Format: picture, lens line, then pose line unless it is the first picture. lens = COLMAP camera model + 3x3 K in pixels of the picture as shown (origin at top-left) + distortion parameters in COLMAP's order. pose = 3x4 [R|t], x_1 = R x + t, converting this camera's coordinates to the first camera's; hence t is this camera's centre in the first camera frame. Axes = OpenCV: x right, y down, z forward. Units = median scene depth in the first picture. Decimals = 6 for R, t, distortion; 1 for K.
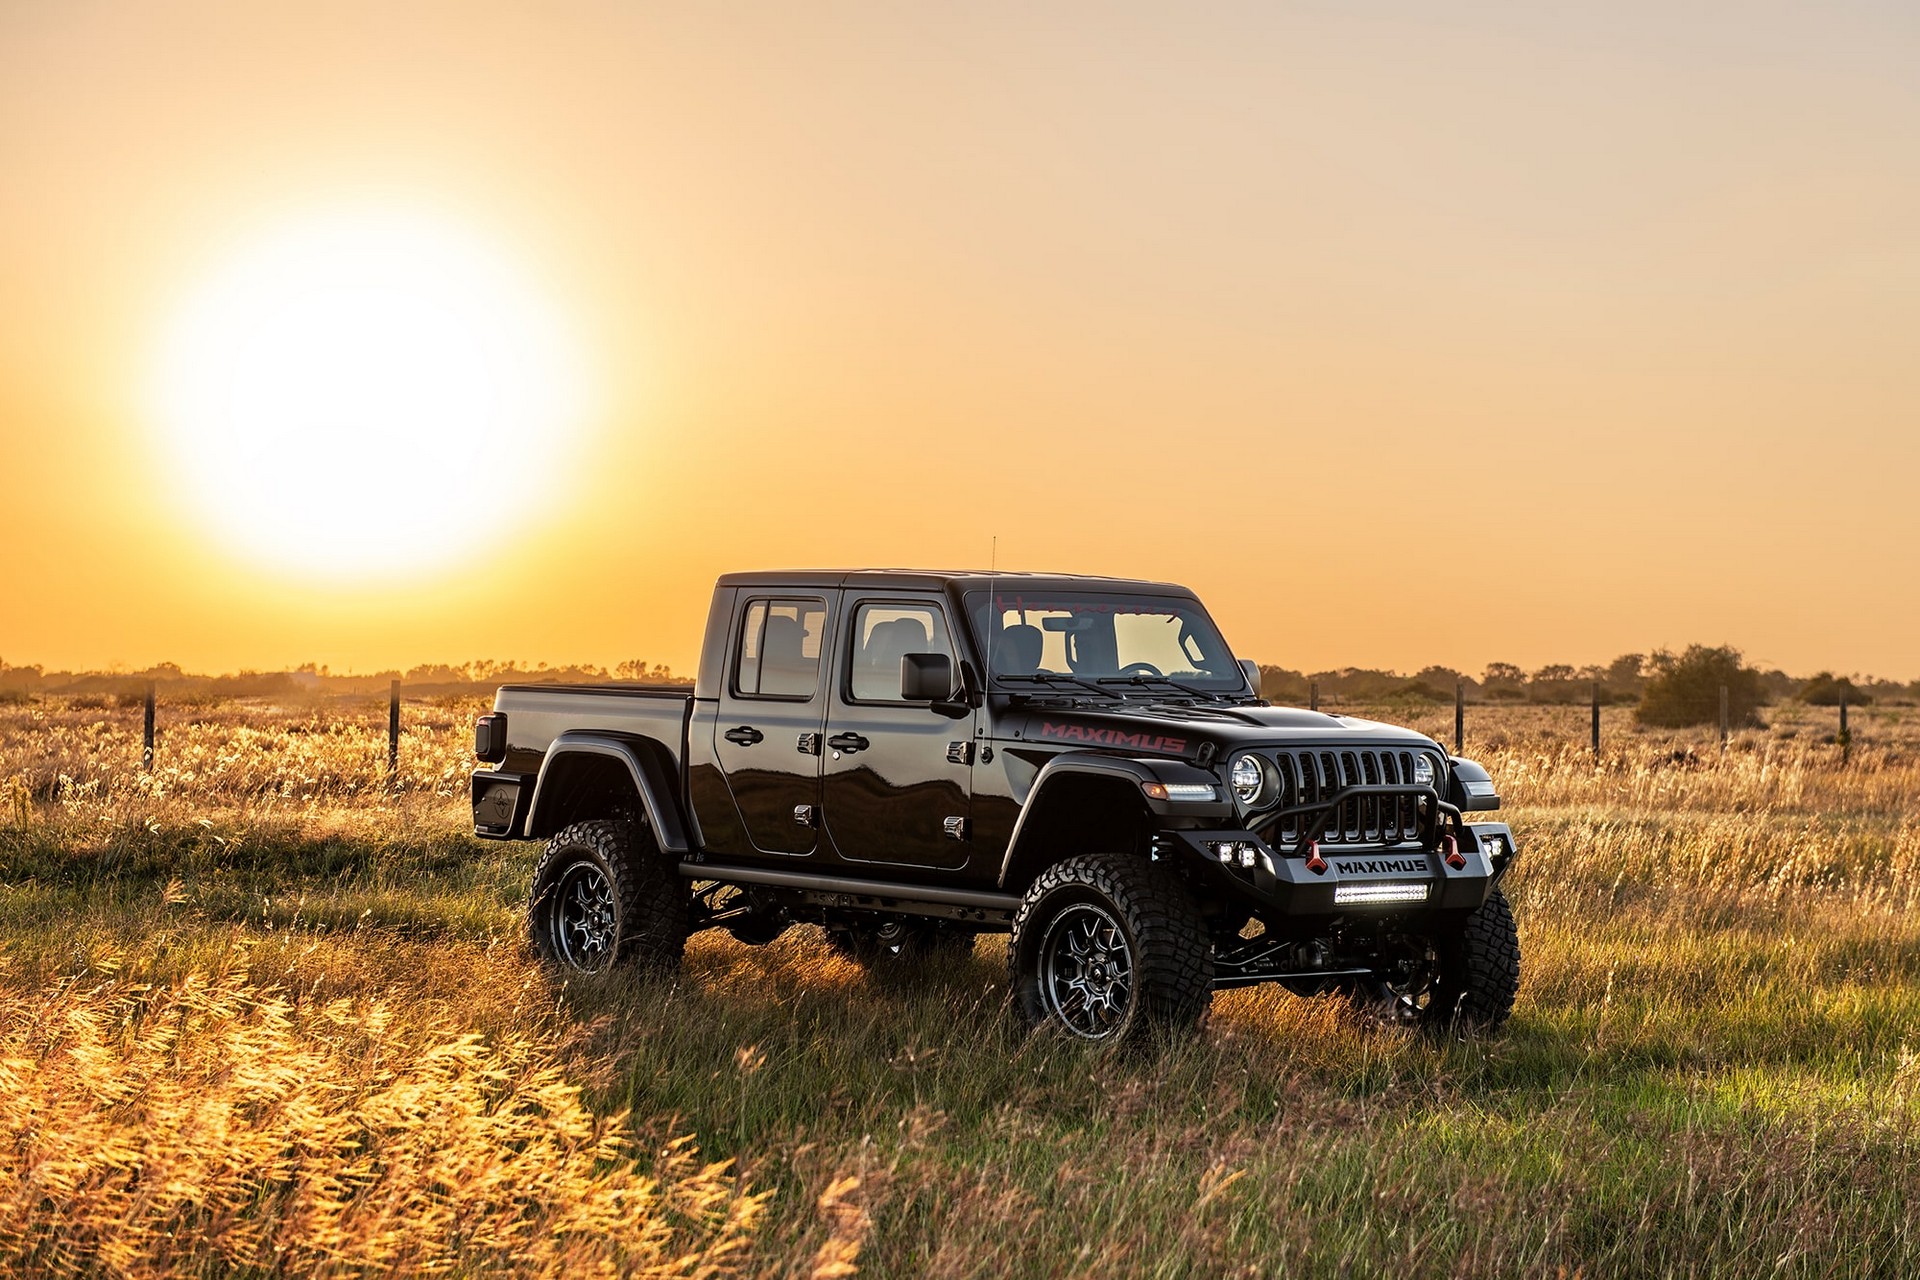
lens RADIAL K [[3933.7, 0, 1027.4], [0, 3933.7, 639.8], [0, 0, 1]] dist [0.073912, 0.121952]
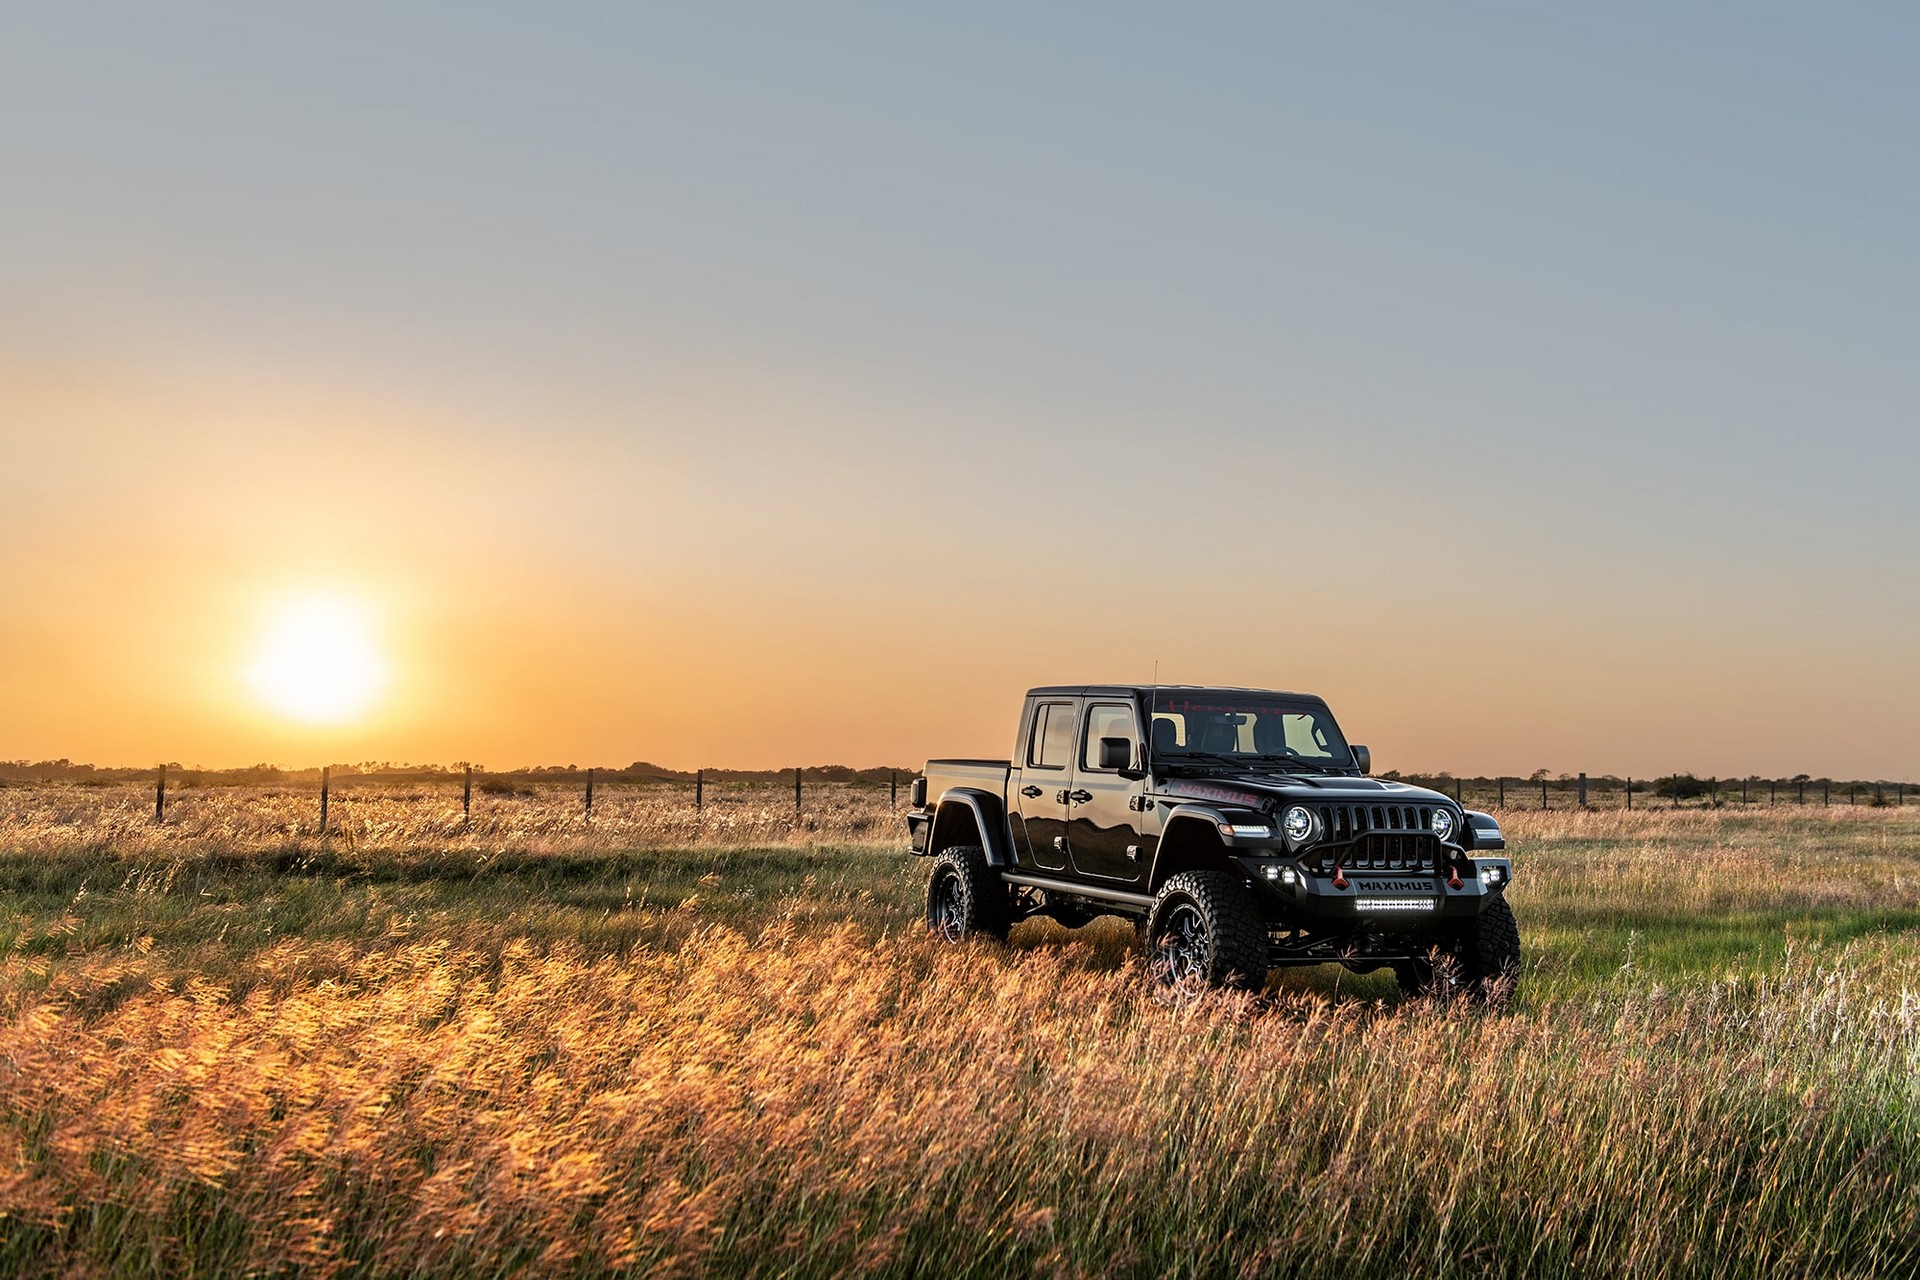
lens RADIAL K [[2244.0, 0, 960.0], [0, 2244.0, 640.0], [0, 0, 1]] dist [0.051389, 0.009672]
pose [[0.957219, -0.005031, -0.289320, 0.169197], [-0.009584, 0.998749, -0.049075, 0.009017], [0.289205, 0.049748, 0.955974, 0.151056]]
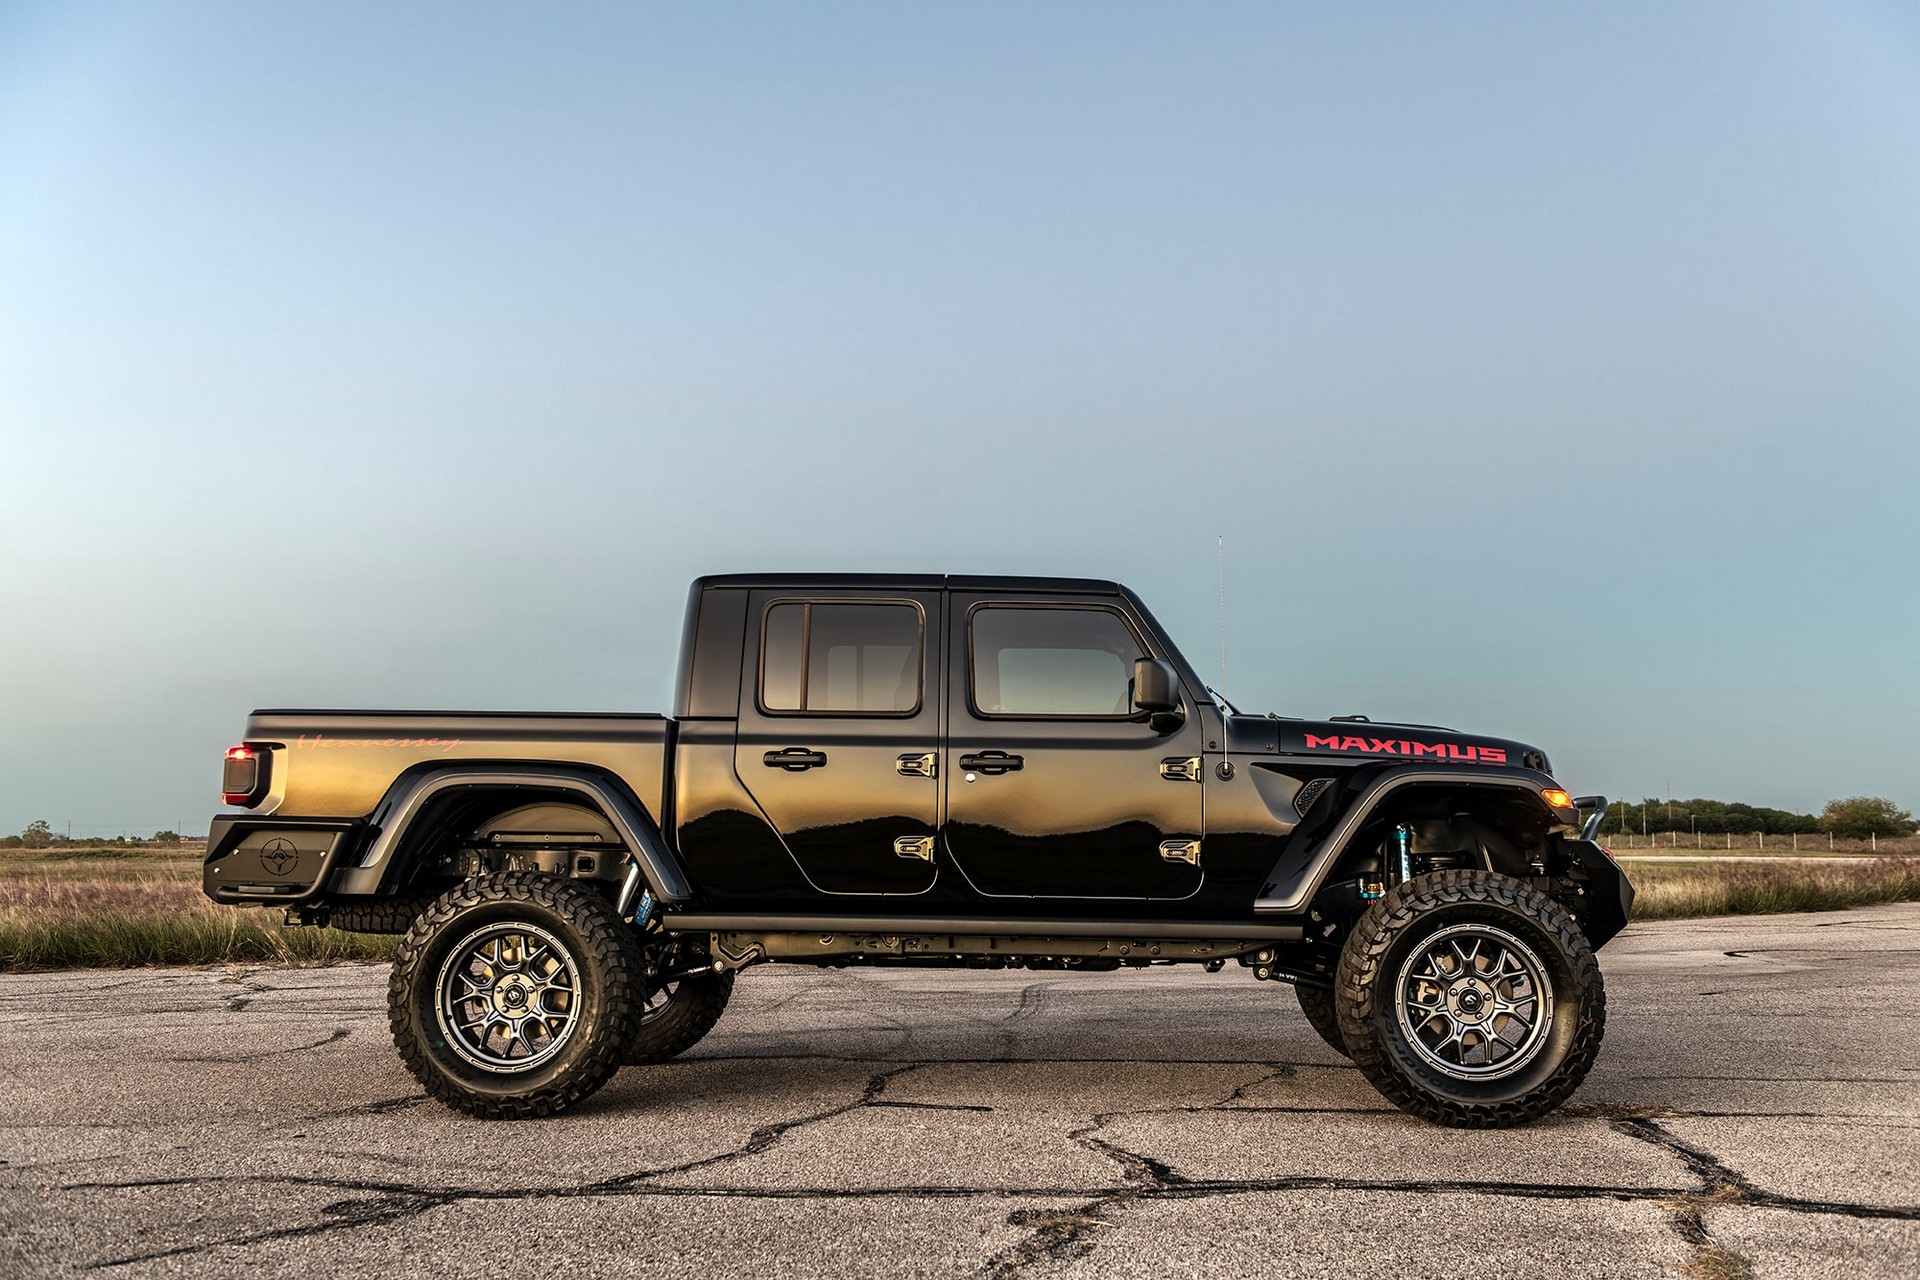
lens RADIAL K [[2001.9, 0, 960.0], [0, 2001.9, 640.0], [0, 0, 1]] dist [0.018690, 0.006875]
pose [[0.682809, 0.058921, 0.728217, -0.393427], [0.002898, 0.996516, -0.083346, 0.037613], [-0.730591, 0.059020, 0.680260, 0.723447]]
